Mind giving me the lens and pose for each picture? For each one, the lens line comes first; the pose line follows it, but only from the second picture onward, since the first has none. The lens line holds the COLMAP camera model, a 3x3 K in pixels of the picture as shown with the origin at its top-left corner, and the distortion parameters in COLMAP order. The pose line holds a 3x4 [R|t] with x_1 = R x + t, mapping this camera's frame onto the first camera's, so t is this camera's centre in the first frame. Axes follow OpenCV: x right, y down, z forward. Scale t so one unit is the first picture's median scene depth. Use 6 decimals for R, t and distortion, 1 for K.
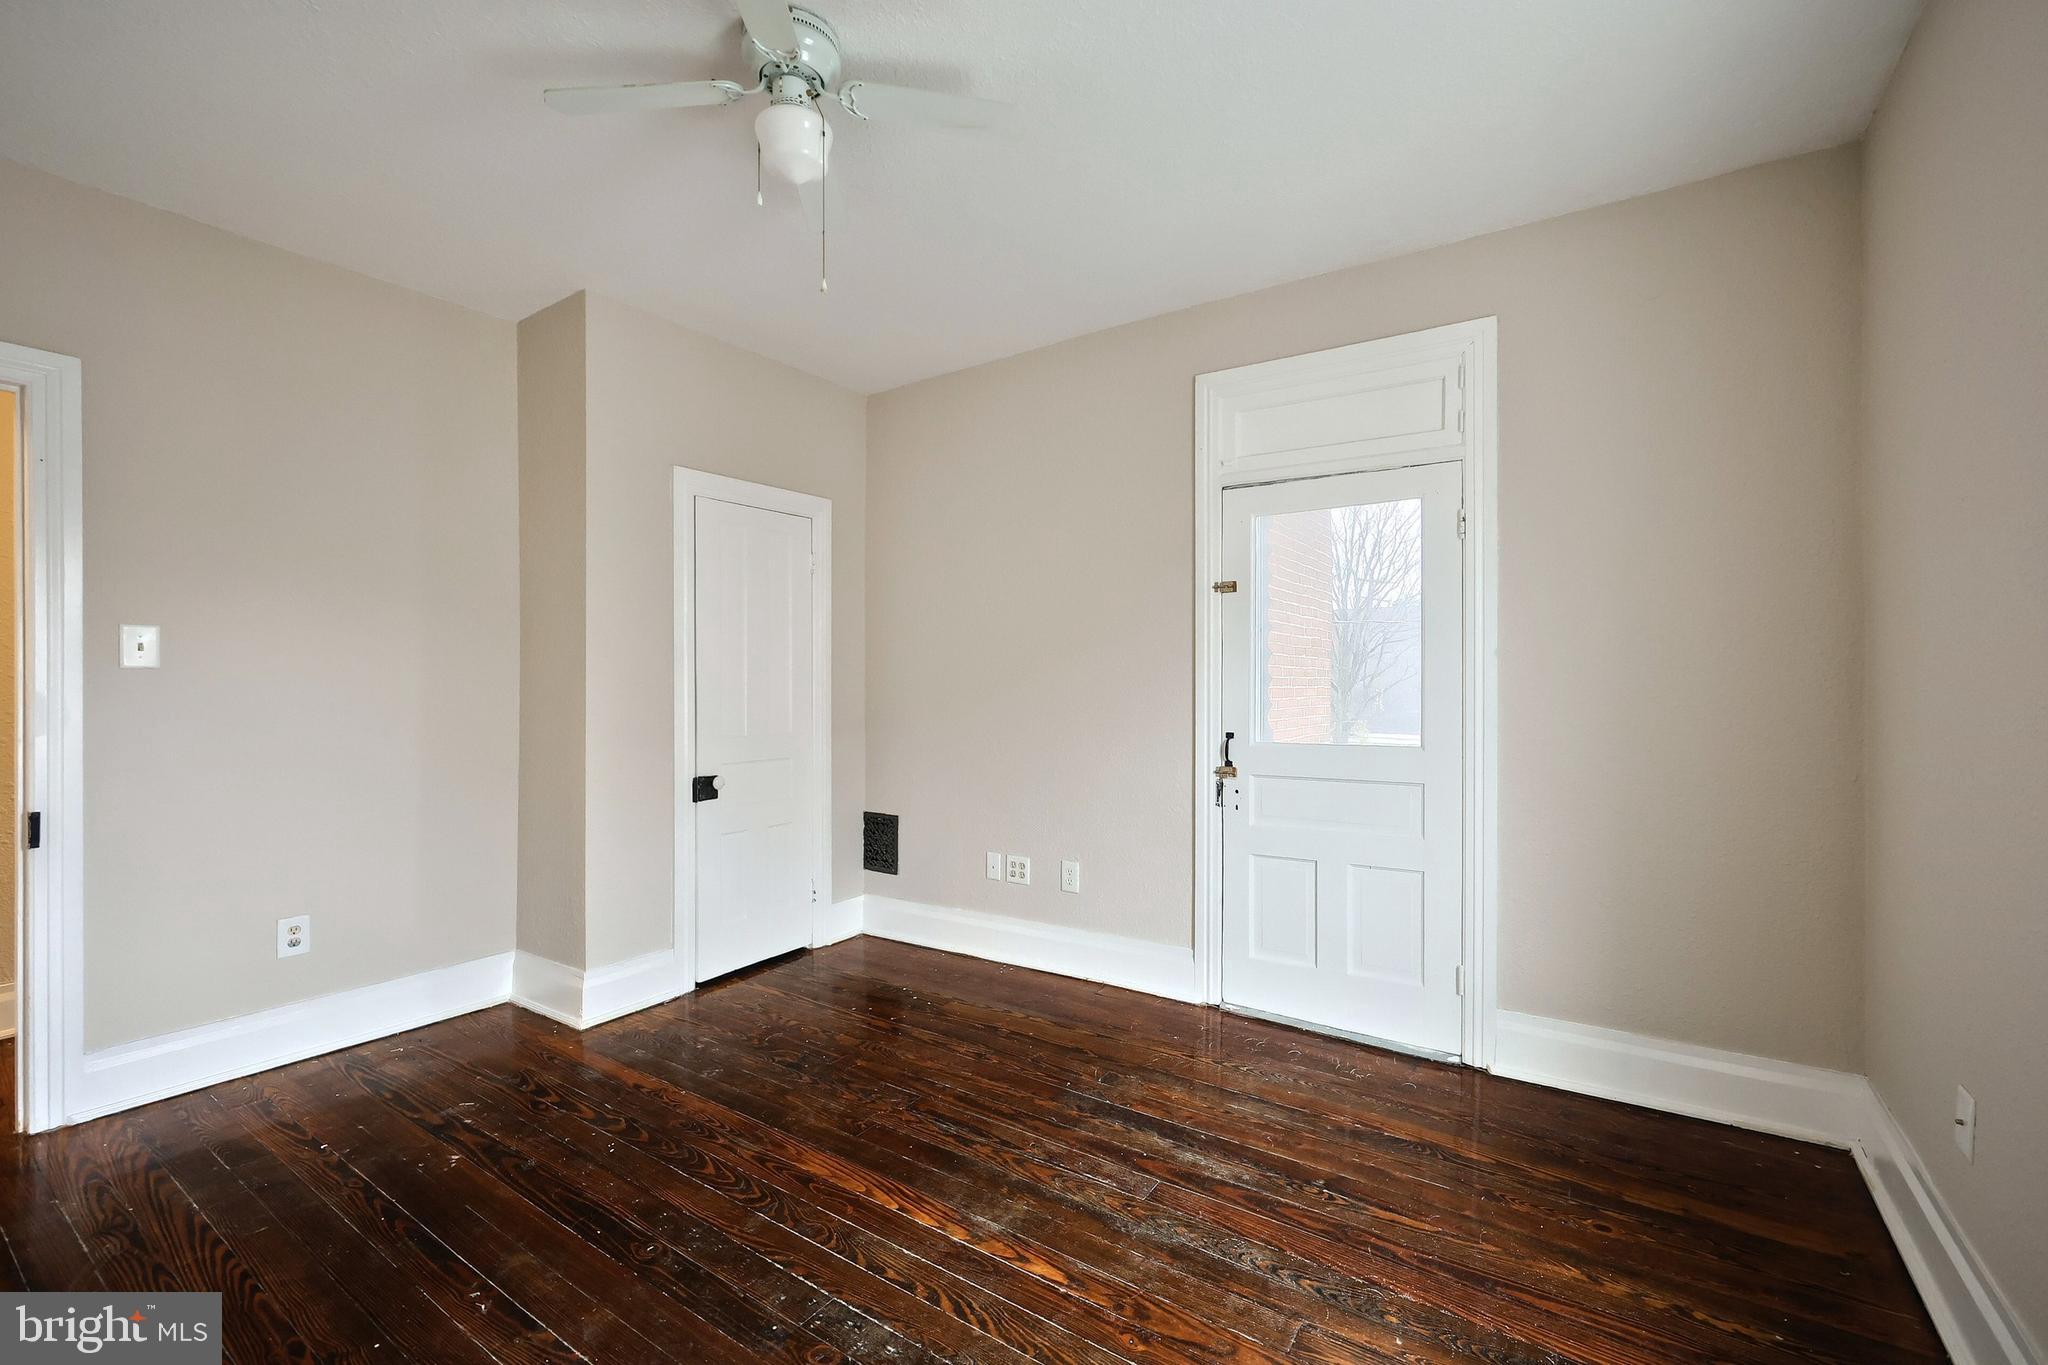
lens RADIAL K [[855.6, 0, 1018.8], [0, 855.6, 684.1], [0, 0, 1]] dist [-0.003348, -0.000224]
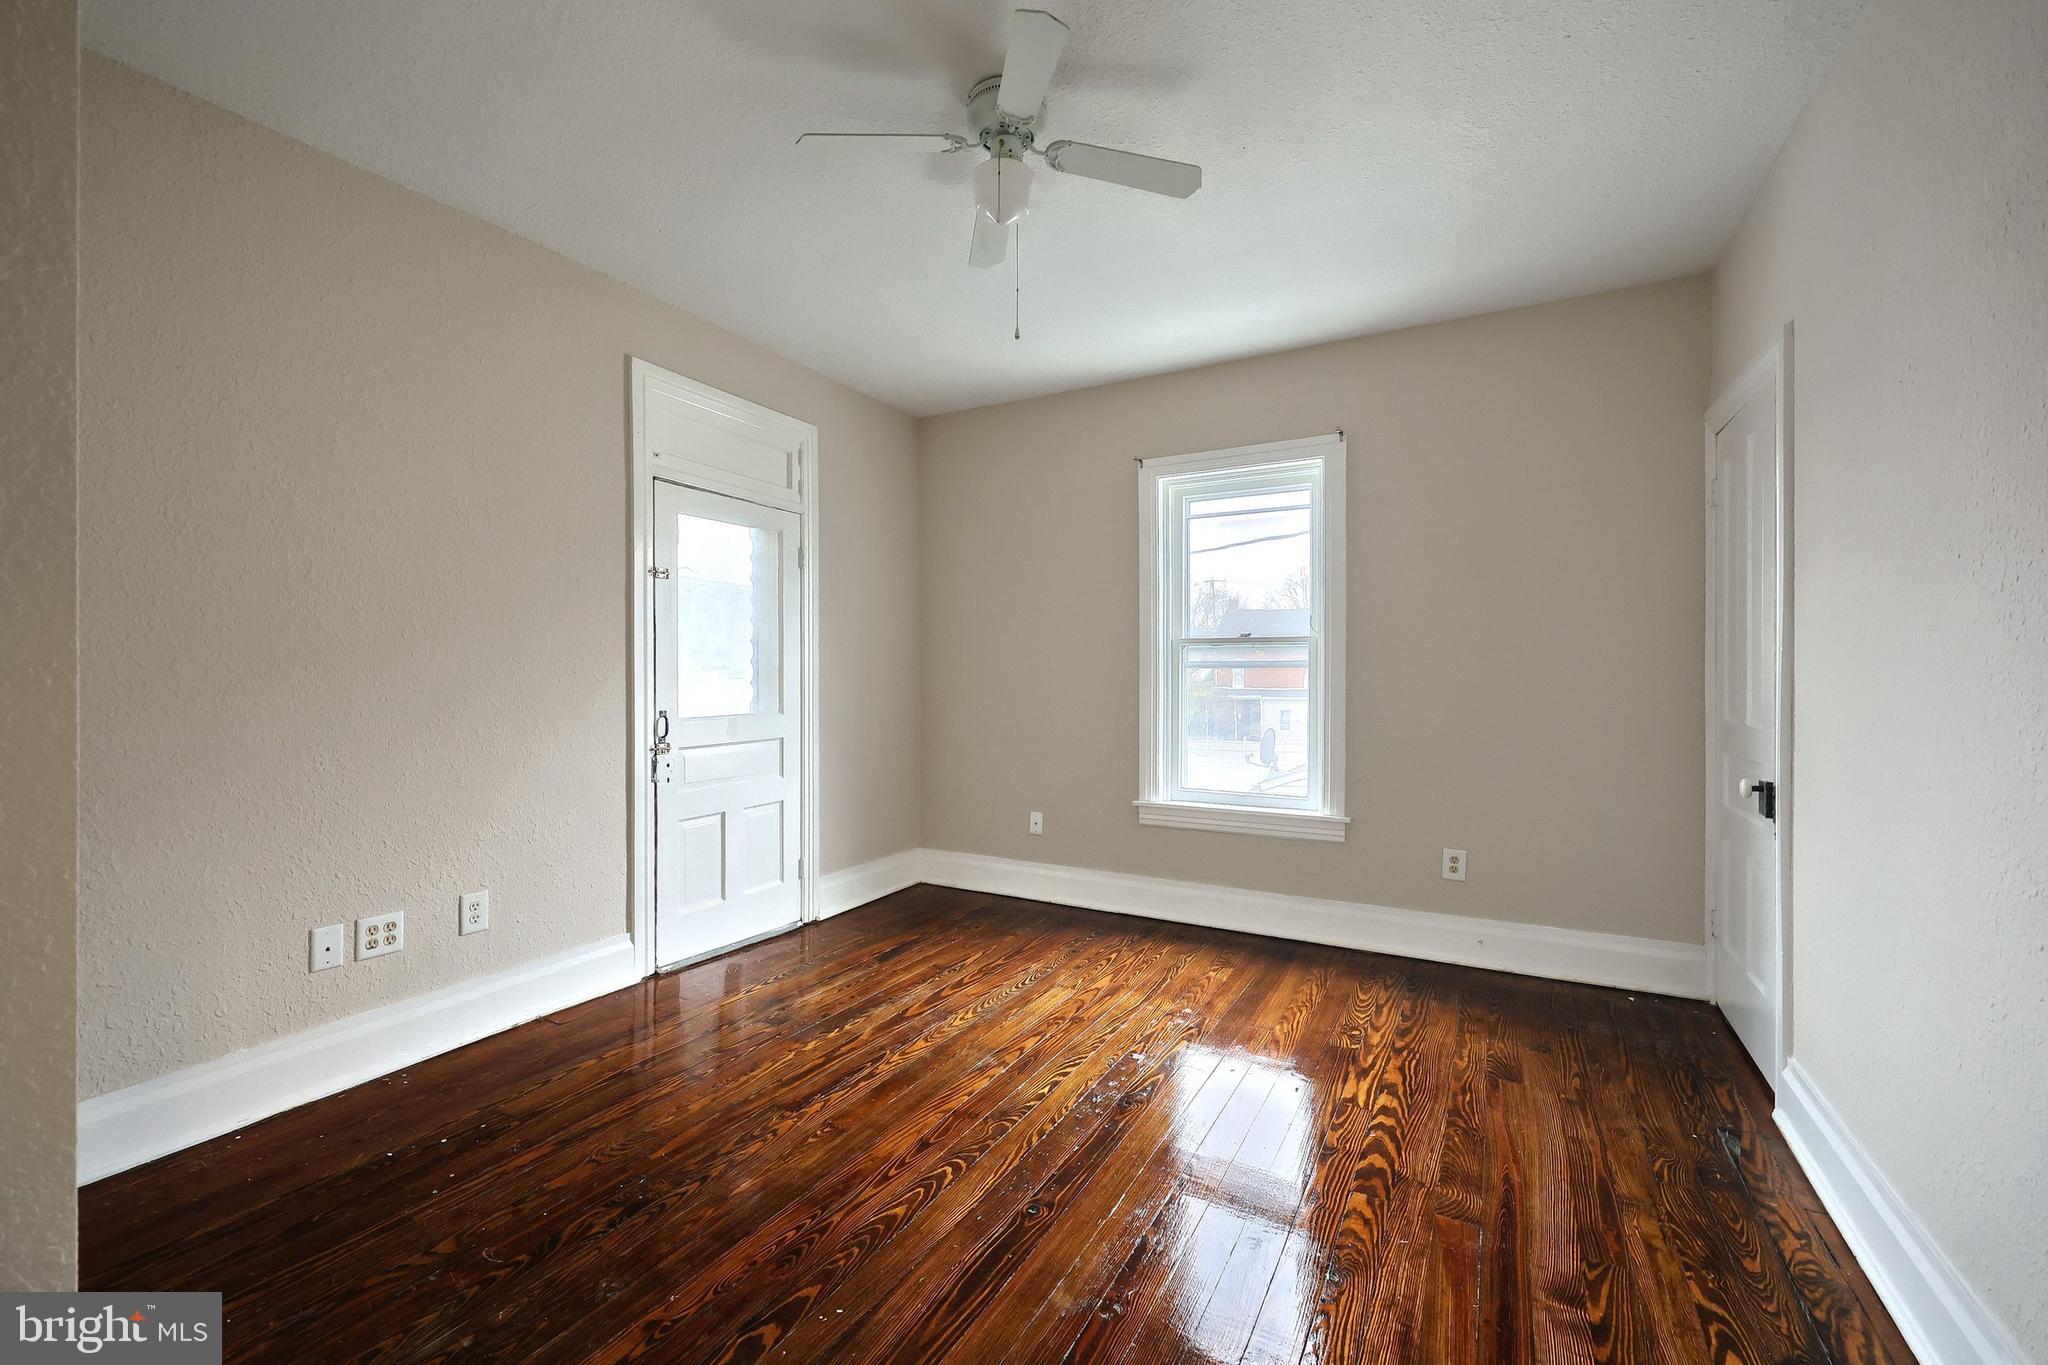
lens RADIAL K [[863.9, 0, 1021.0], [0, 863.9, 669.6], [0, 0, 1]] dist [-0.001876, -0.000246]
pose [[-0.085675, 0.002915, 0.996319, -0.985525], [0.000104, 0.999996, -0.002917, 0.010018], [-0.996323, -0.000146, -0.085675, 0.742107]]
